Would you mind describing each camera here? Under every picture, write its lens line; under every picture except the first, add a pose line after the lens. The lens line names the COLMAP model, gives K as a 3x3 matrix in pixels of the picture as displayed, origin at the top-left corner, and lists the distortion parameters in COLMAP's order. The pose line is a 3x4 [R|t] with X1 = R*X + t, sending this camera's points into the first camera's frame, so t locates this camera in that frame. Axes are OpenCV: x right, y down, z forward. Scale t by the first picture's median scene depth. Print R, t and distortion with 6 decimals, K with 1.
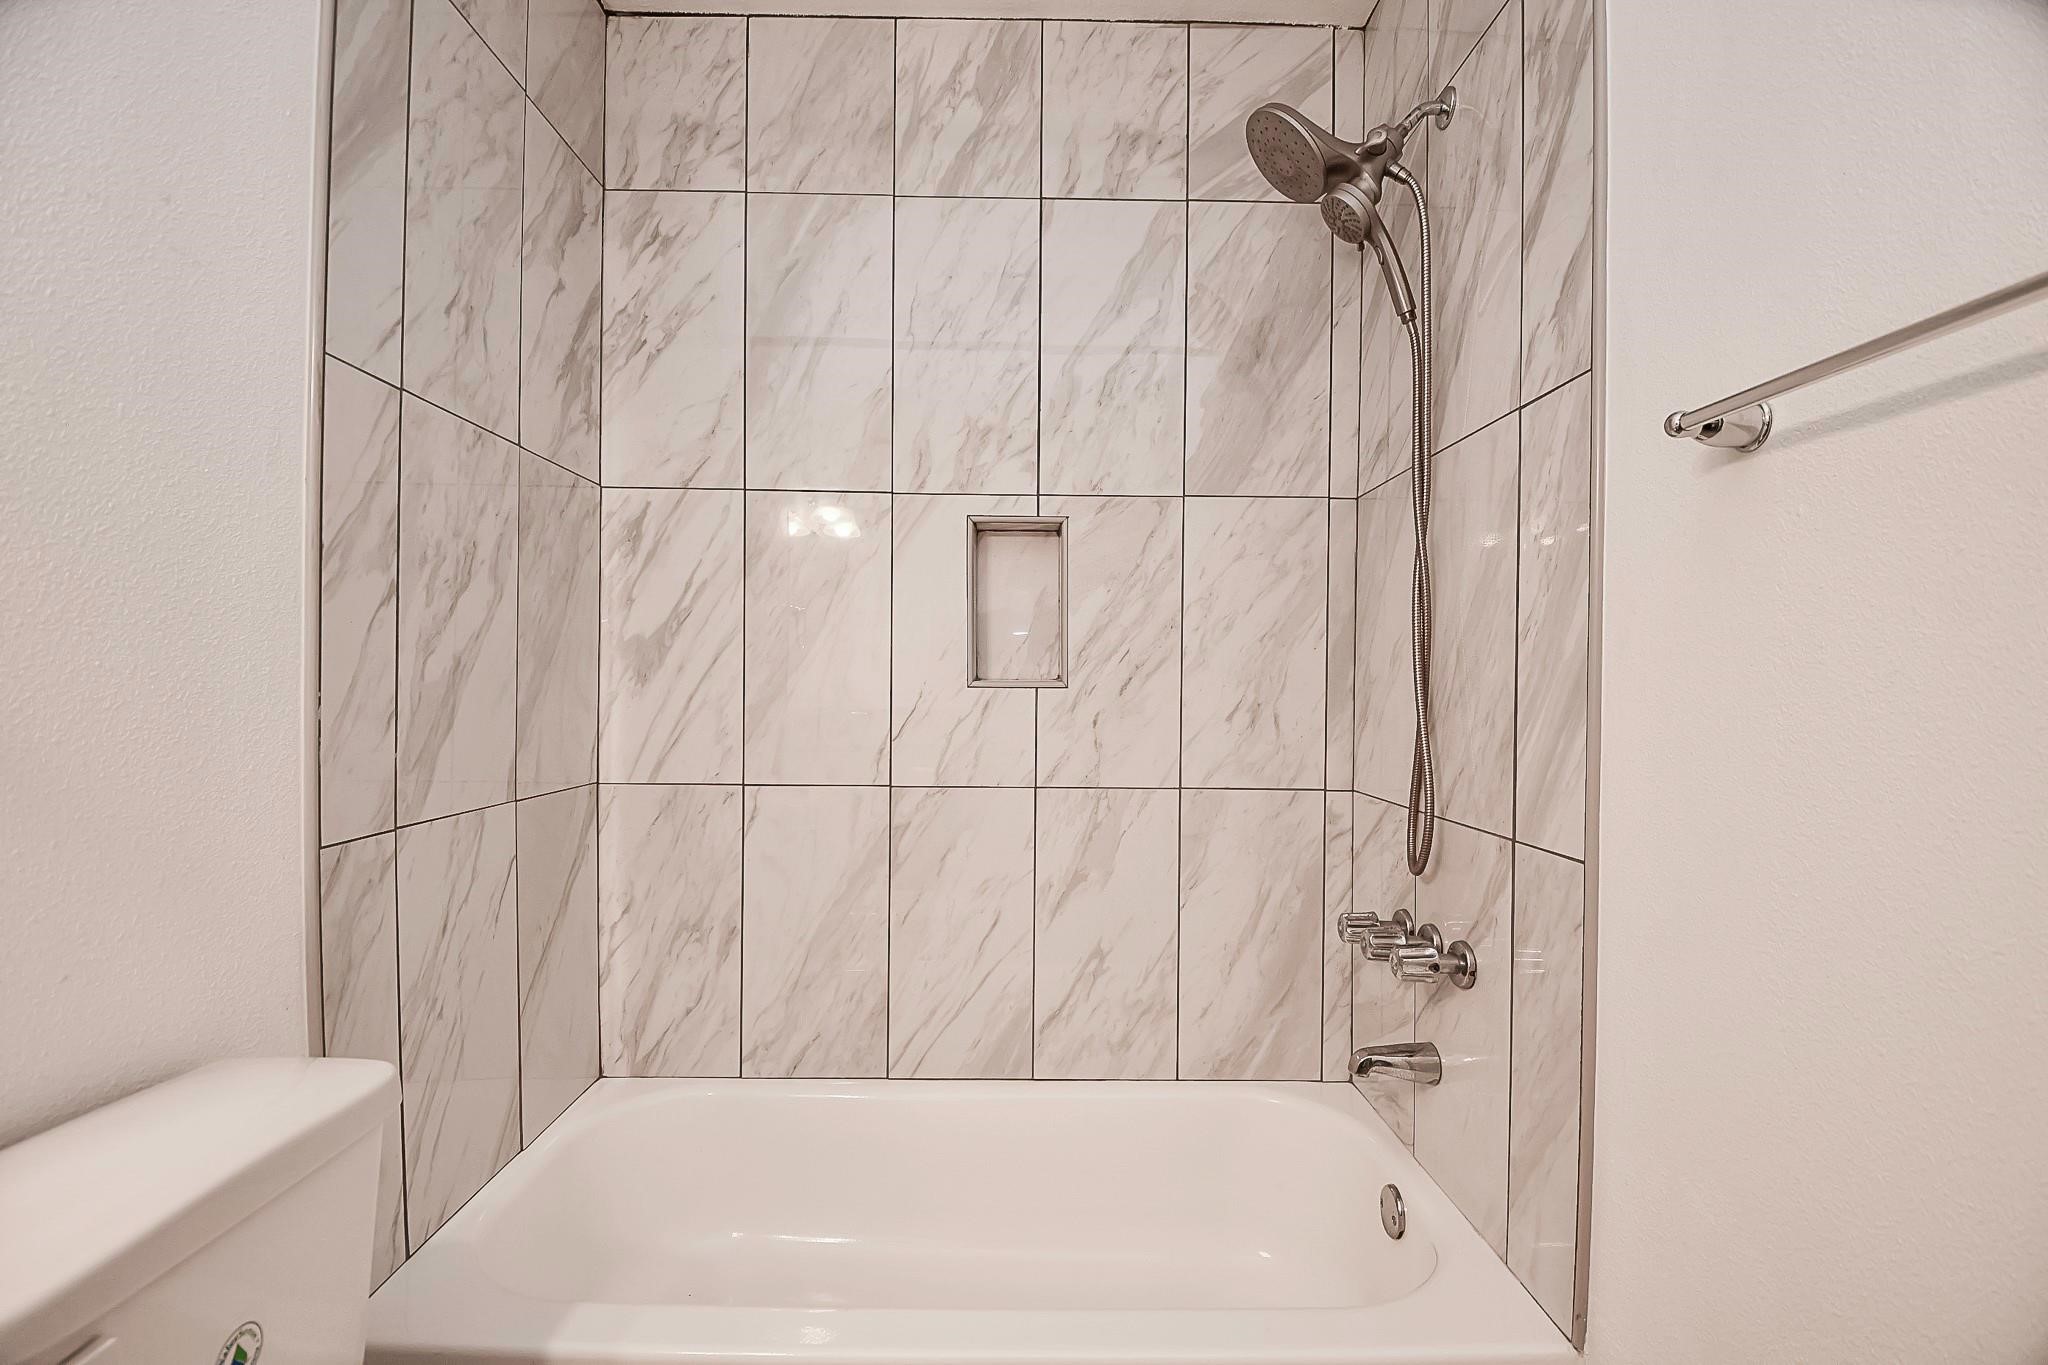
lens RADIAL K [[909.1, 0, 1016.4], [0, 909.1, 714.3], [0, 0, 1]] dist [0.002897, -0.016217]
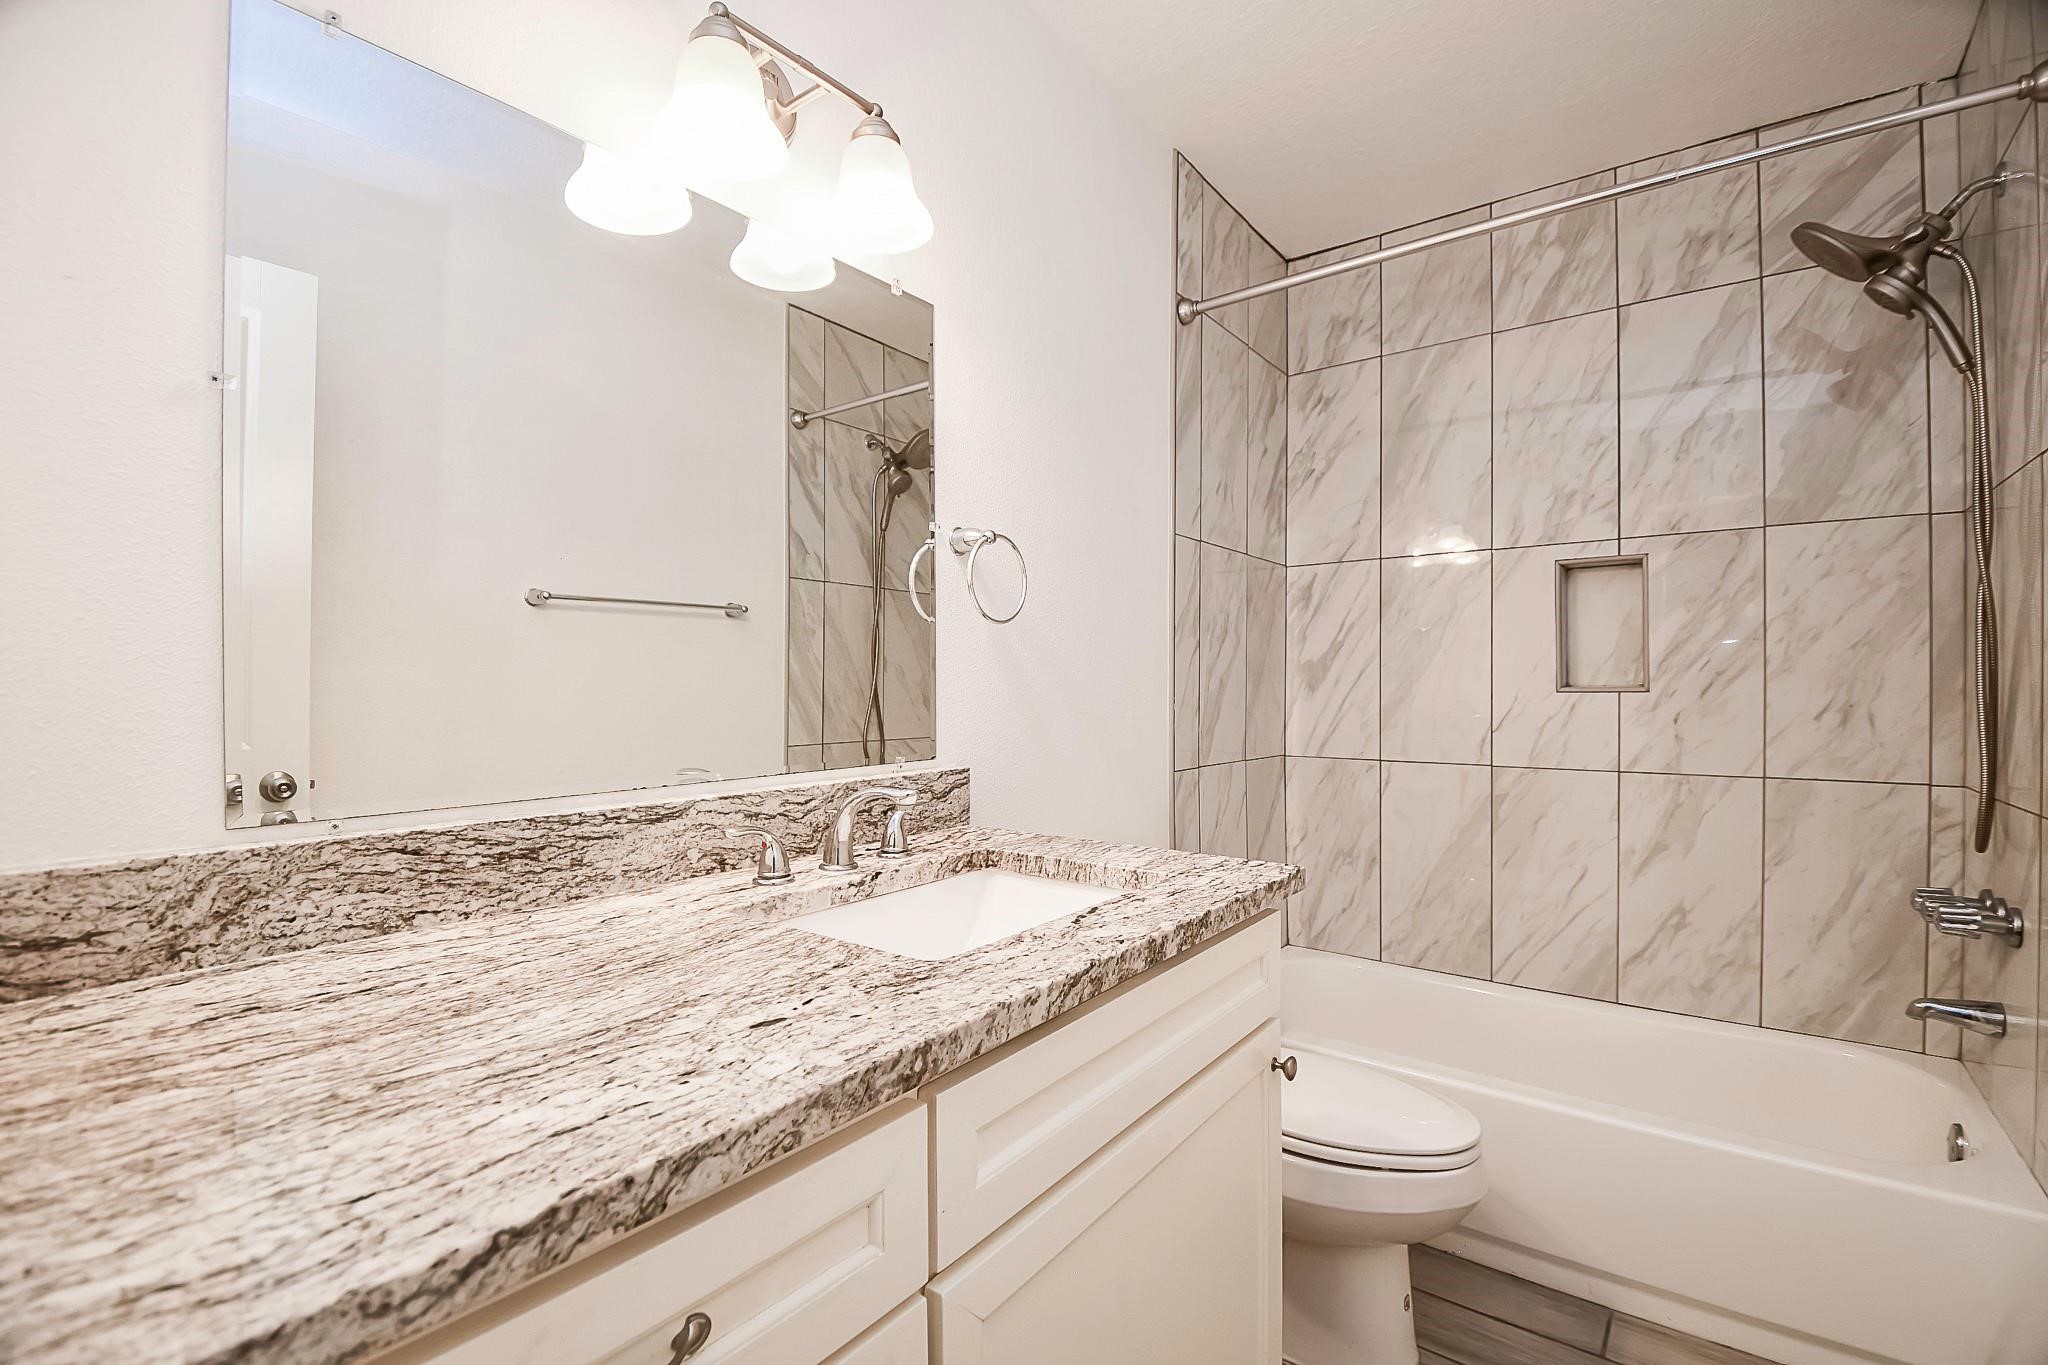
lens RADIAL K [[909.1, 0, 1040.3], [0, 909.1, 685.4], [0, 0, 1]] dist [0.002897, -0.016217]
pose [[0.801732, -0.013347, -0.597534, 0.132505], [-0.010018, 0.999310, -0.035764, 0.014713], [0.597599, 0.034659, 0.801046, -0.489767]]
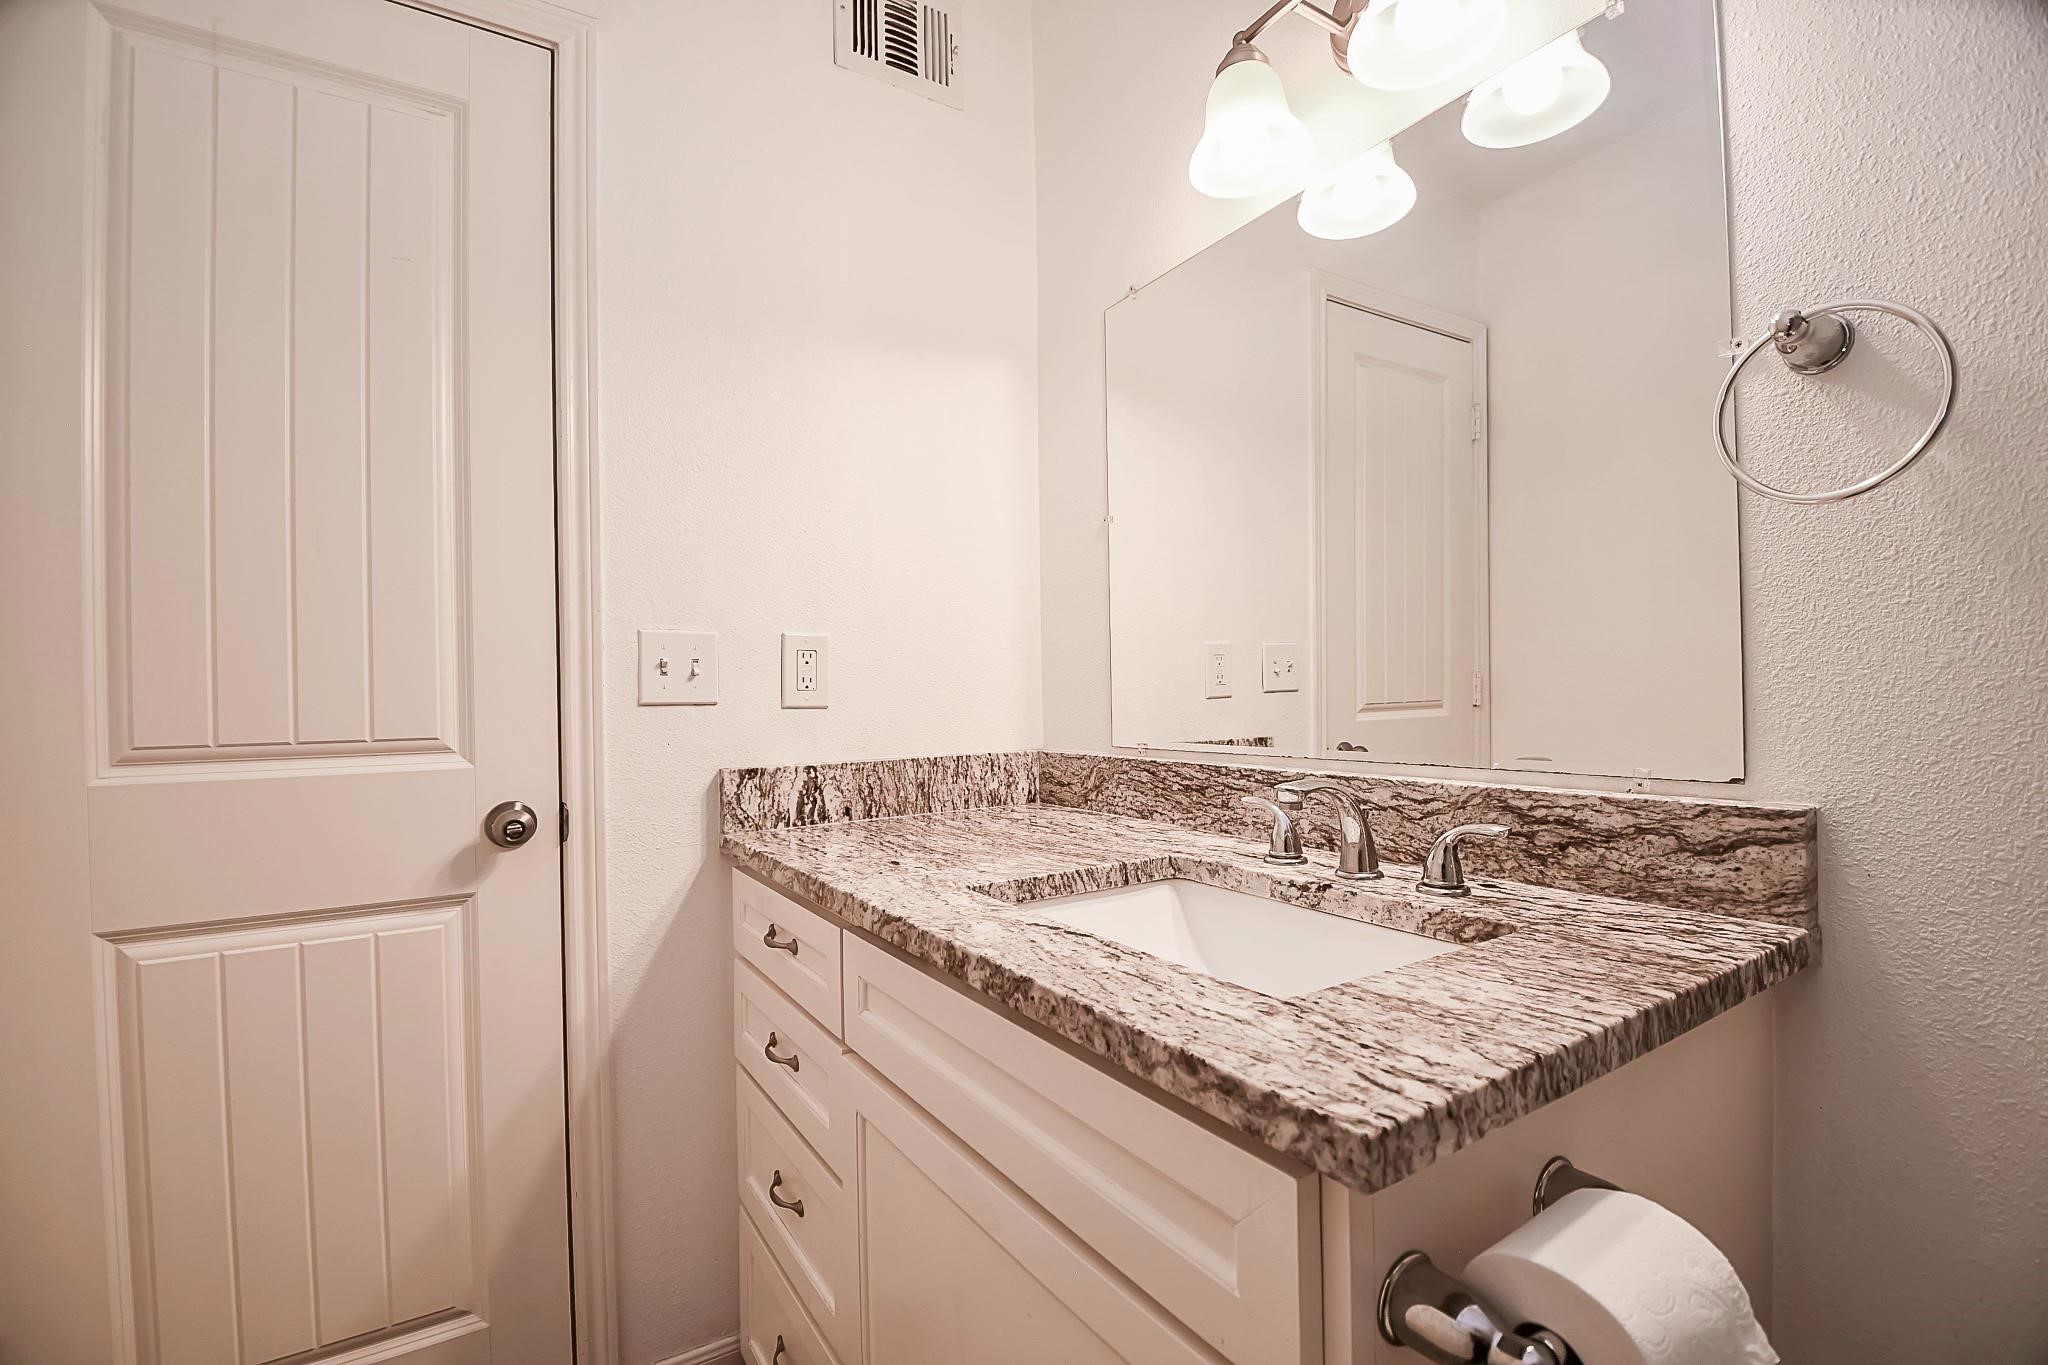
lens RADIAL K [[909.1, 0, 1007.7], [0, 909.1, 694.5], [0, 0, 1]] dist [0.002897, -0.016217]
pose [[-0.855017, 0.006056, -0.518565, 0.029650], [-0.008981, 0.999609, 0.026482, -0.017433], [0.518522, 0.027300, -0.854628, 1.456819]]
